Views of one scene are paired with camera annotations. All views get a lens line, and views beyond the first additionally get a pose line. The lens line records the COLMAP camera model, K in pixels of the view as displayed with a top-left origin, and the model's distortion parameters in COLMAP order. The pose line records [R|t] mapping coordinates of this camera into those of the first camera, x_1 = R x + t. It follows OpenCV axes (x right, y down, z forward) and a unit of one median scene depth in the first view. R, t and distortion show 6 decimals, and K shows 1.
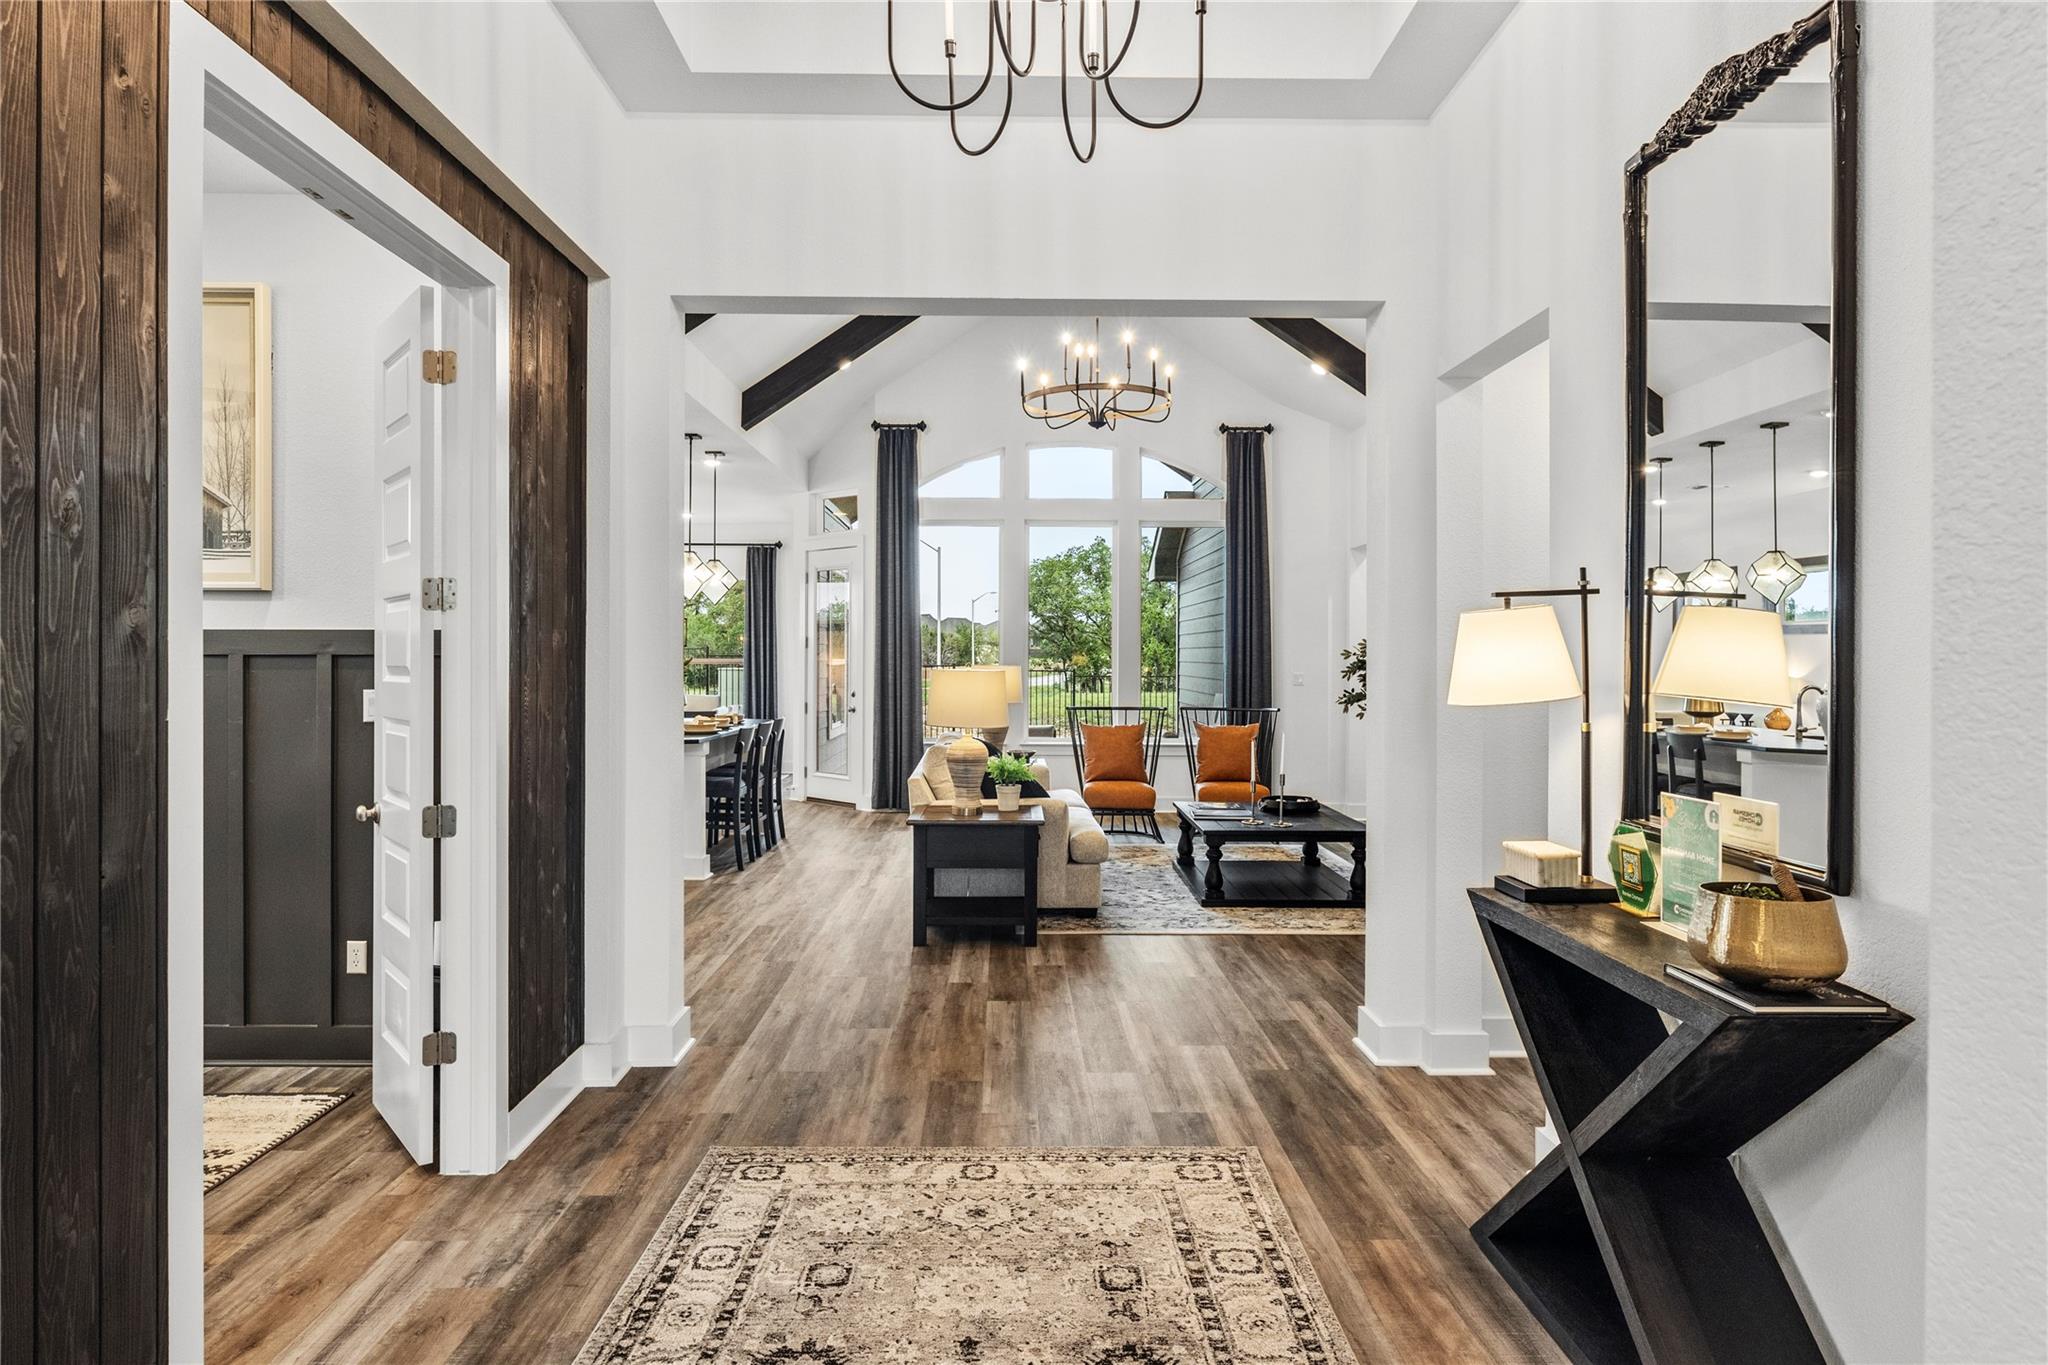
lens RADIAL K [[1230.0, 0, 1023.7], [0, 1230.0, 671.2], [0, 0, 1]] dist [-0.000440, -0.000023]
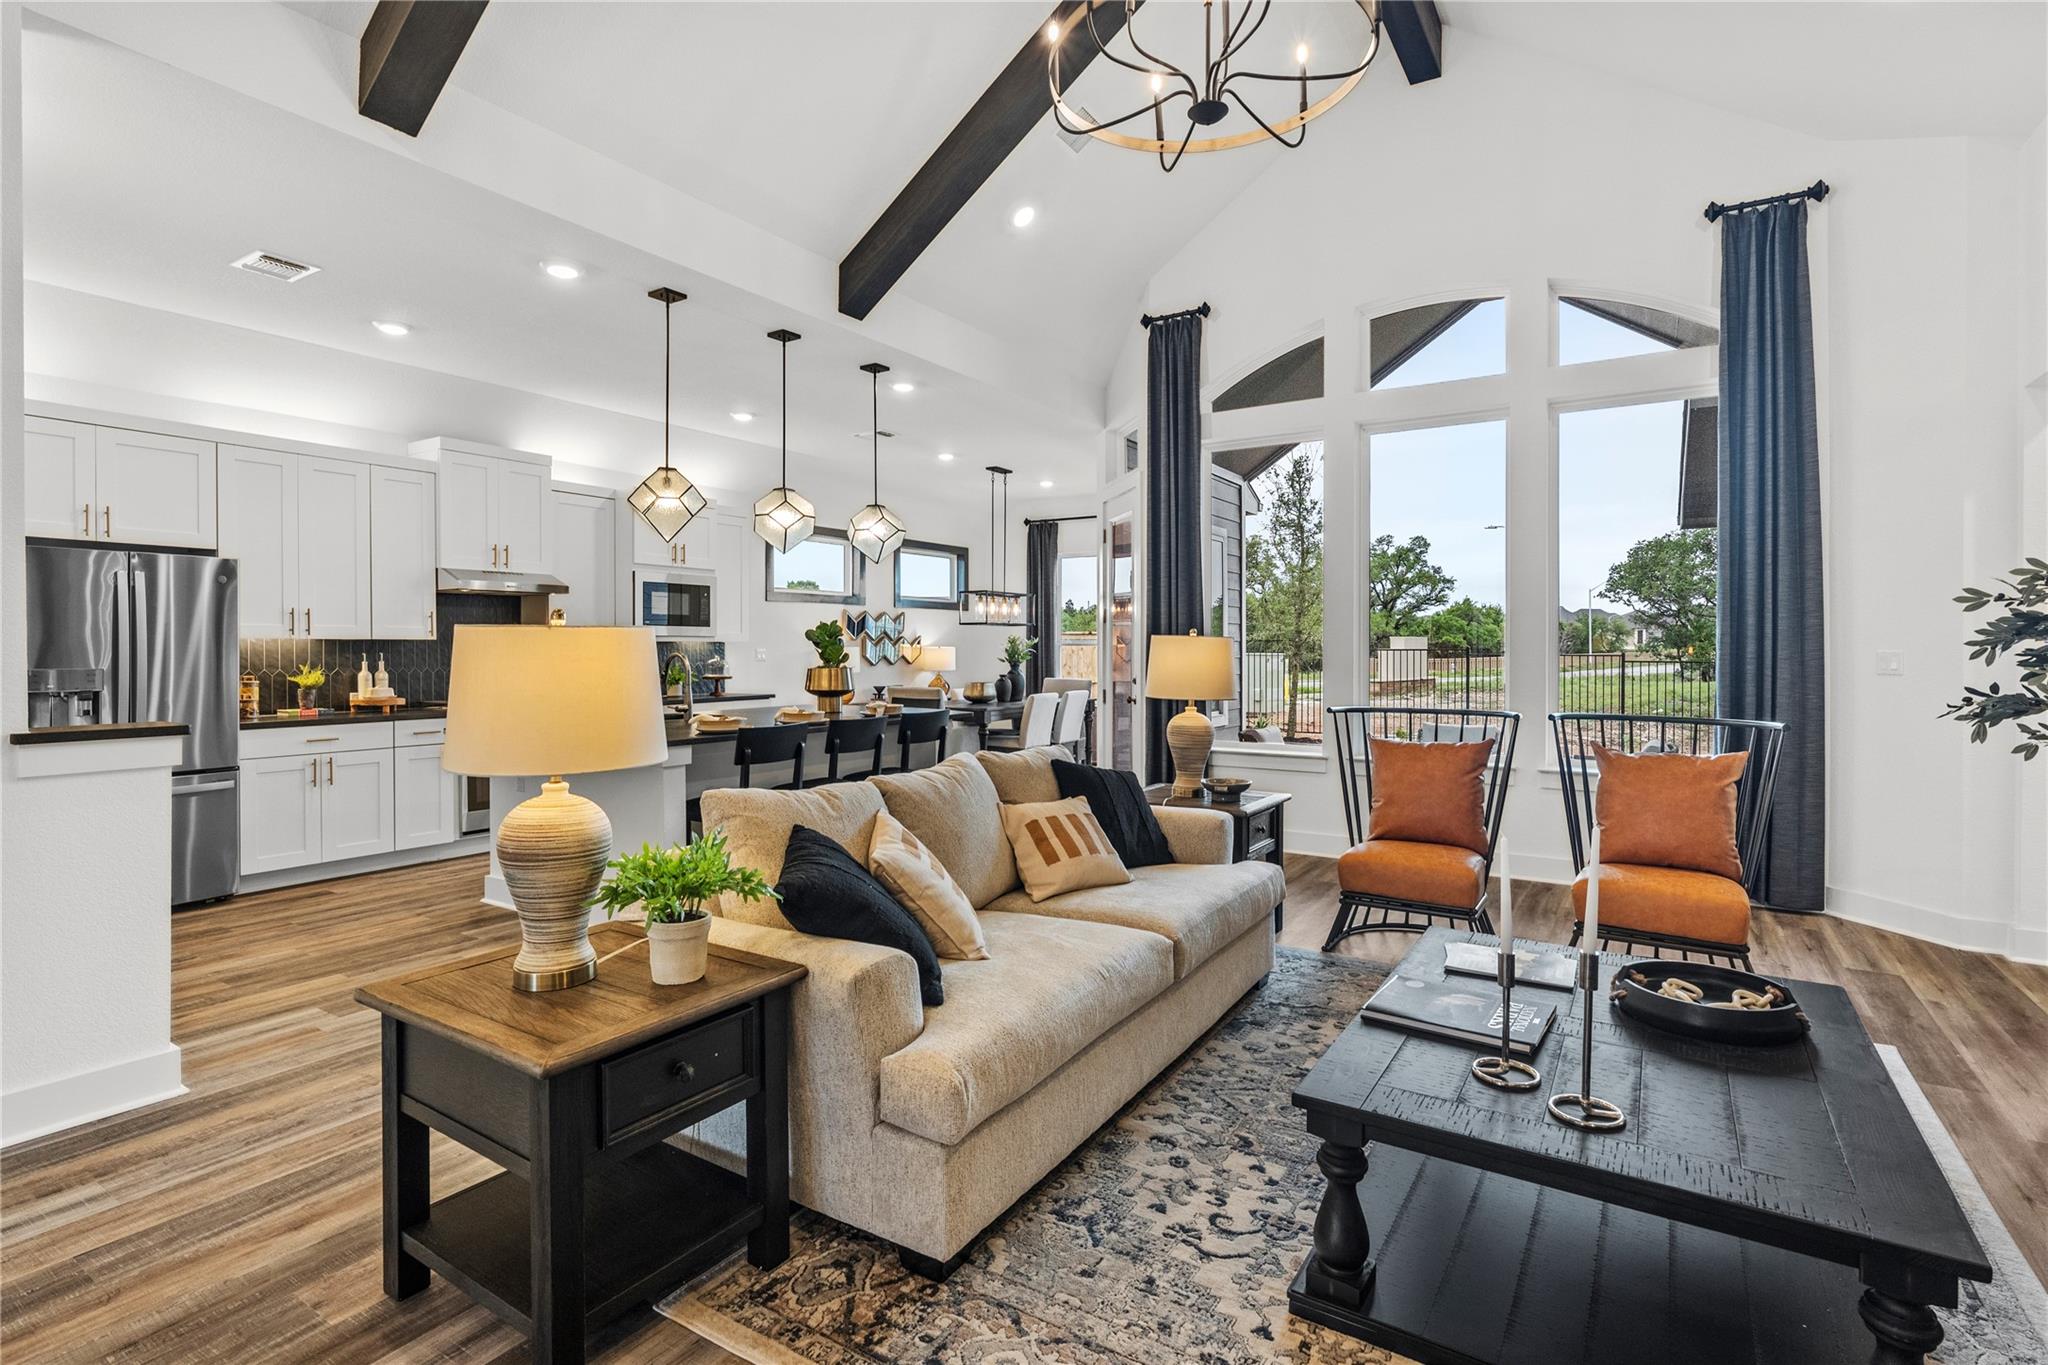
lens RADIAL K [[975.8, 0, 1025.6], [0, 975.8, 654.3], [0, 0, 1]] dist [-0.017173, 0.000077]
pose [[0.826497, 0.000306, -0.562941, 0.152176], [-0.003083, 0.999987, -0.003983, 0.005547], [0.562933, 0.005028, 0.826487, 0.470526]]
